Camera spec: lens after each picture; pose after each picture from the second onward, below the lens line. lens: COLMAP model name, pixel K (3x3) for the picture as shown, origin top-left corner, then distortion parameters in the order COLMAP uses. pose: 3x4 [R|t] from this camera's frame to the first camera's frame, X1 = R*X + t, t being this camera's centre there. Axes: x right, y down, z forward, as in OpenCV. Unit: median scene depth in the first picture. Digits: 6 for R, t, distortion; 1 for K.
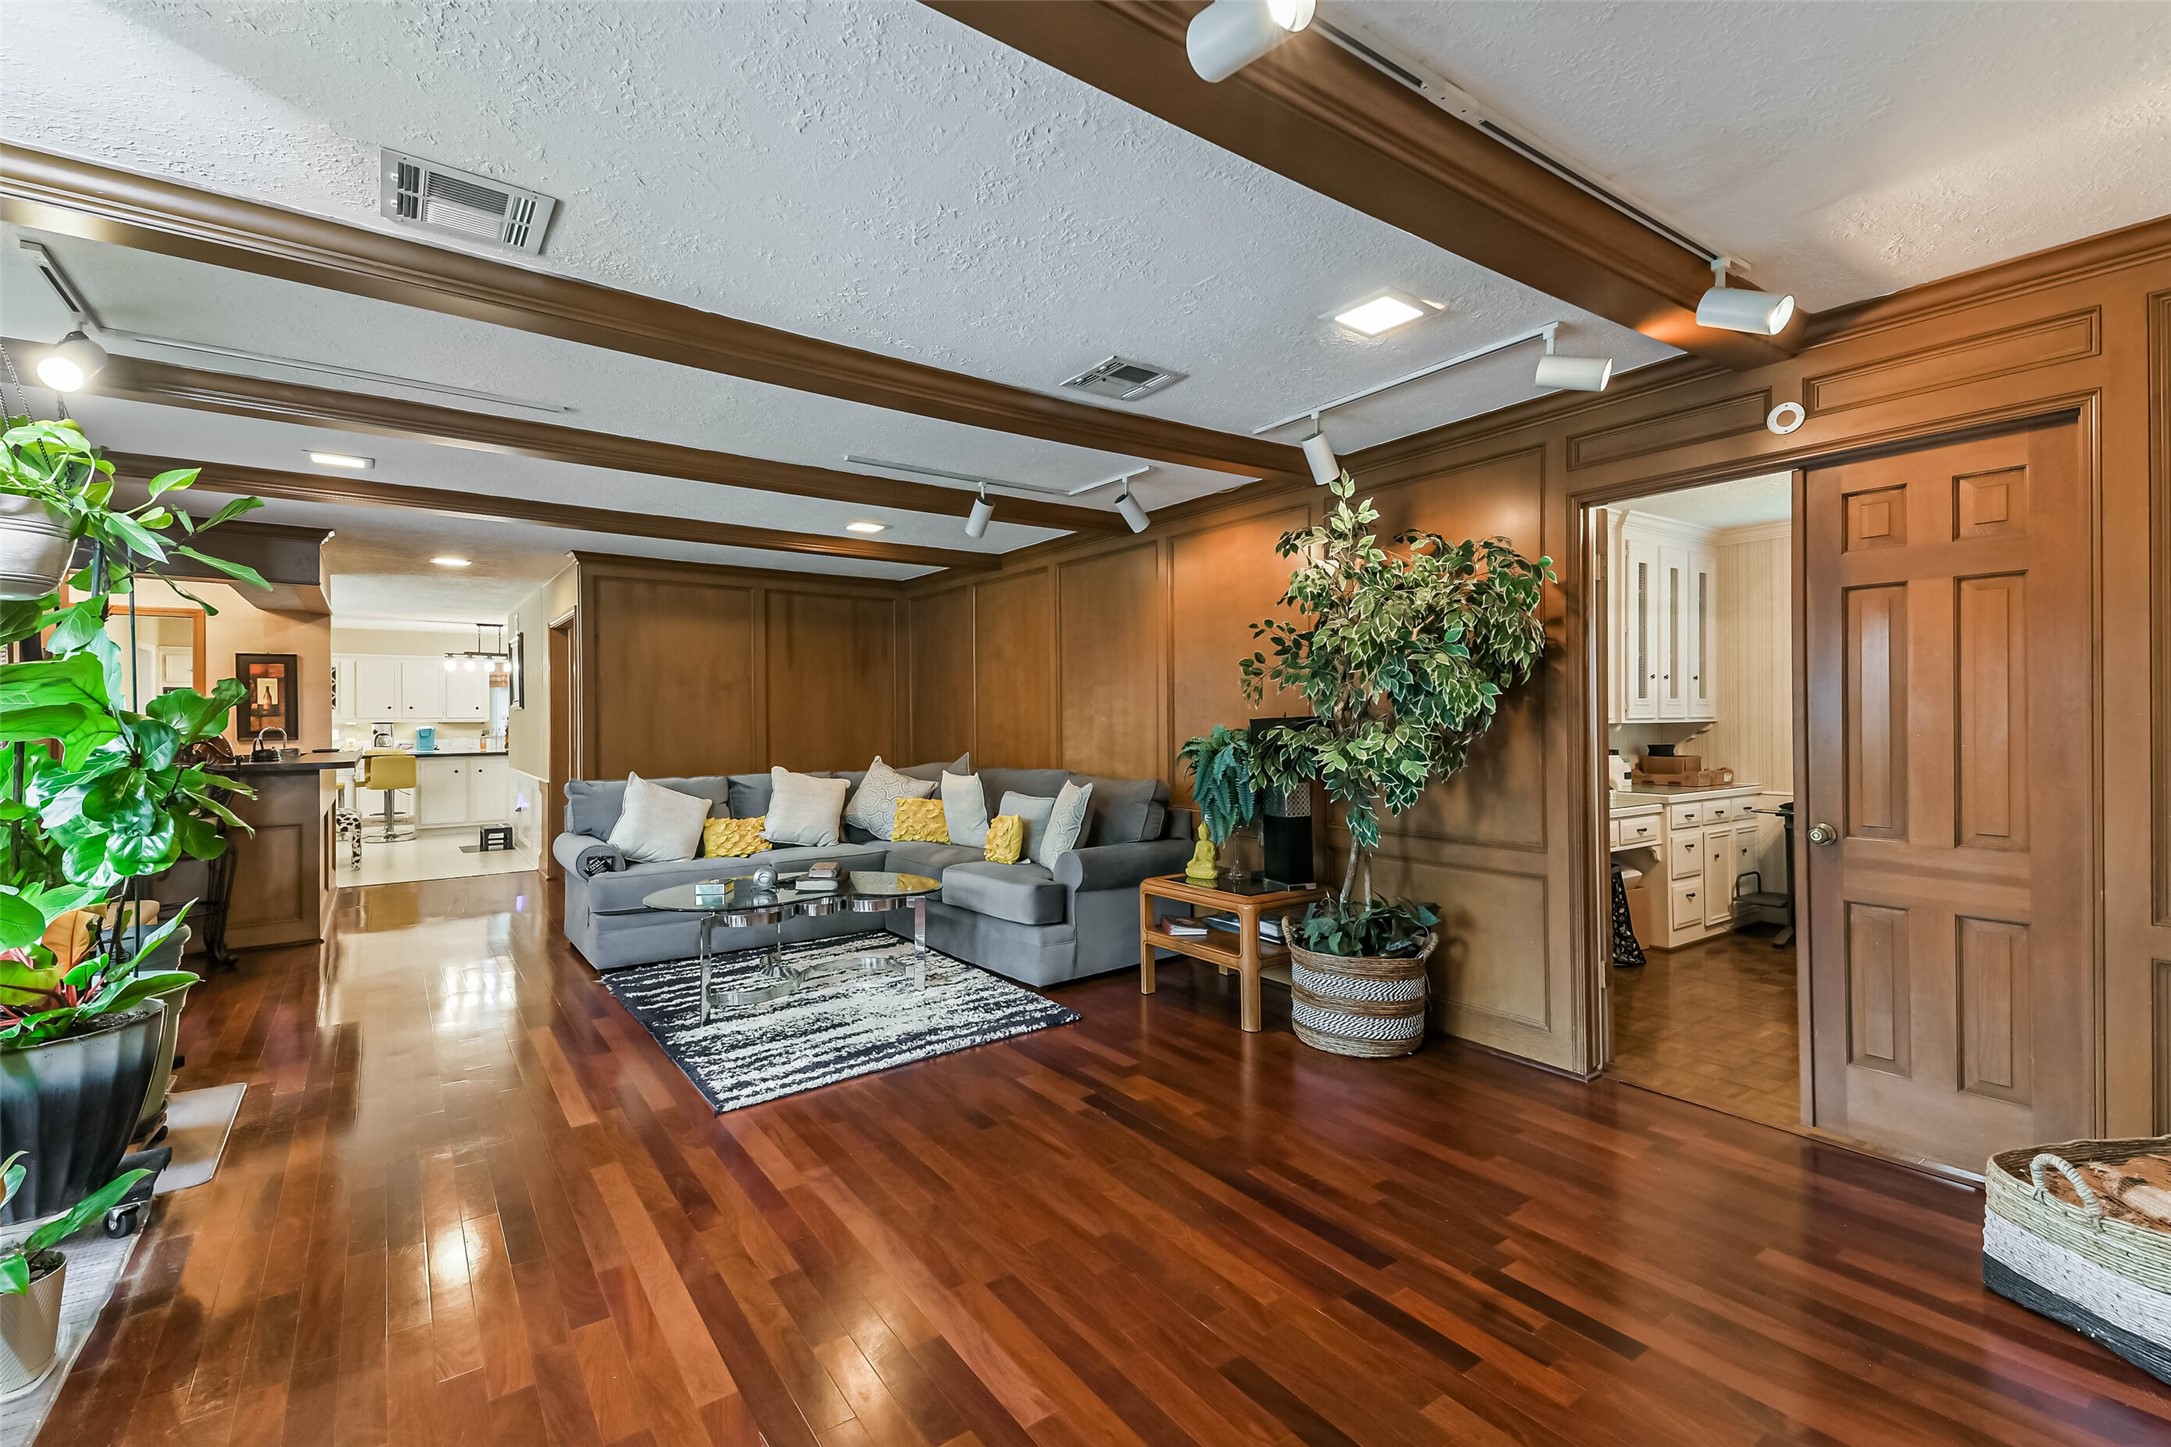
lens RADIAL K [[935.8, 0, 1103.2], [0, 935.8, 712.2], [0, 0, 1]] dist [0.016273, -0.009176]
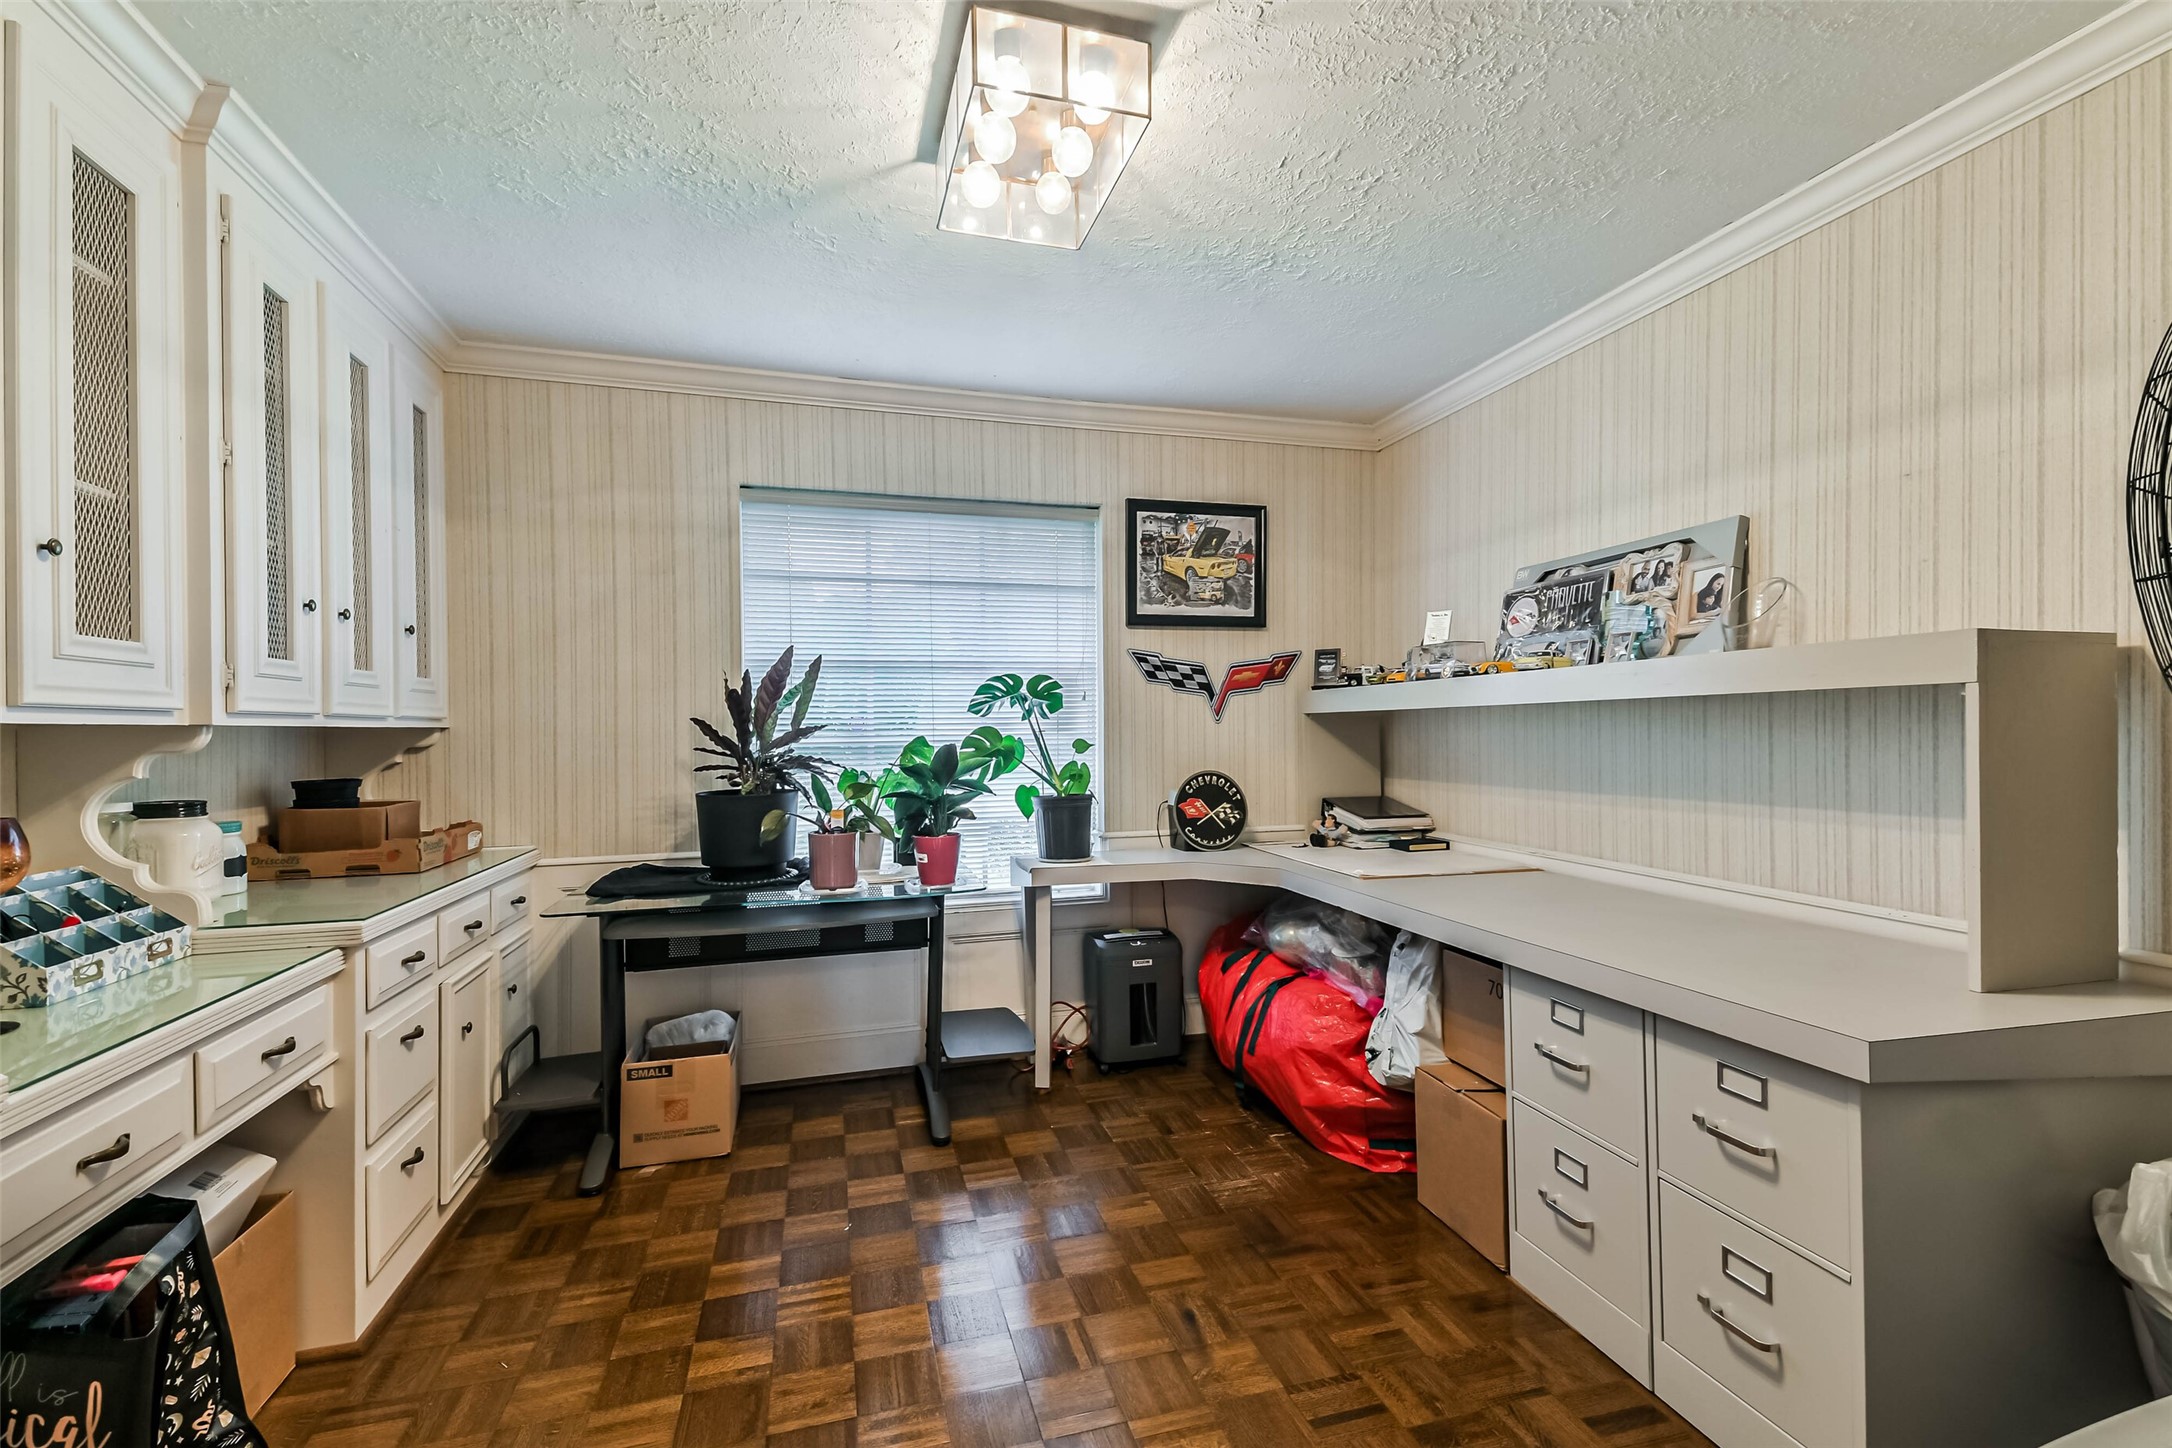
lens RADIAL K [[936.2, 0, 1075.5], [0, 936.2, 739.5], [0, 0, 1]] dist [0.016273, -0.009176]
pose [[0.335160, -0.003317, 0.942155, 0.306277], [0.002637, 0.999993, 0.002582, 0.016224], [-0.942158, 0.001619, 0.335166, 0.539674]]
